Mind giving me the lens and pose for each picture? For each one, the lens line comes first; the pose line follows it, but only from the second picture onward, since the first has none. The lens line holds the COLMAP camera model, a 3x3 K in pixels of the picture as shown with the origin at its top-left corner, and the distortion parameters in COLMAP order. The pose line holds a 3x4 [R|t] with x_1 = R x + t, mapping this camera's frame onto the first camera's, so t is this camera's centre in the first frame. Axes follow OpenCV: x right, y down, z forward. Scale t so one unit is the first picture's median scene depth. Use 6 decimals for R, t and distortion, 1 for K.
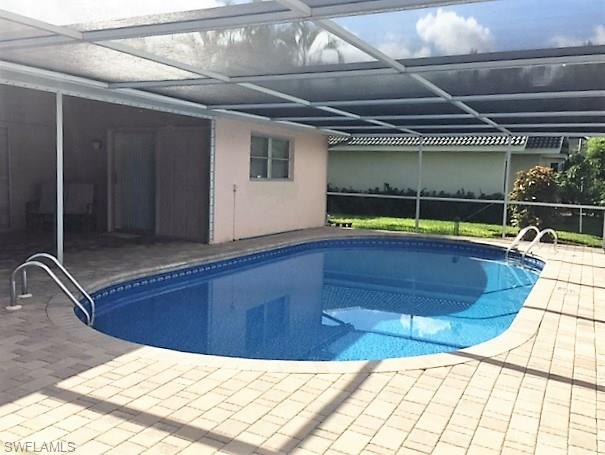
lens RADIAL K [[528.7, 0, 302.5], [0, 528.7, 227.5], [0, 0, 1]] dist [0.058400, -0.000581]
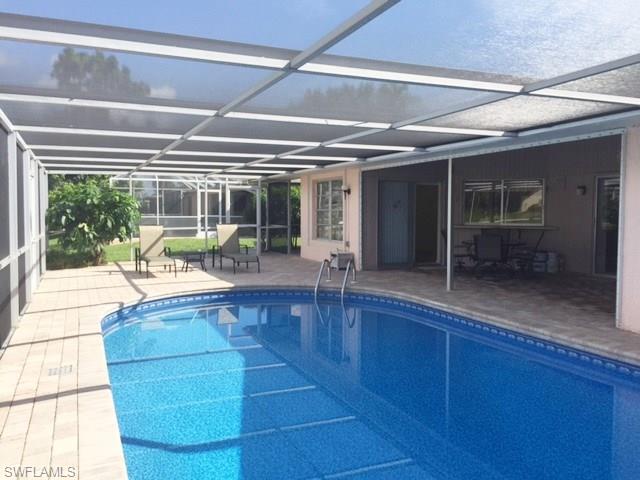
lens RADIAL K [[559.3, 0, 320.0], [0, 559.3, 240.0], [0, 0, 1]] dist [0.058400, -0.000581]
pose [[-0.627586, -0.009451, -0.778490, 0.719774], [-0.117360, 0.989649, 0.082596, -0.109767], [0.769651, 0.143200, -0.622199, 1.425835]]
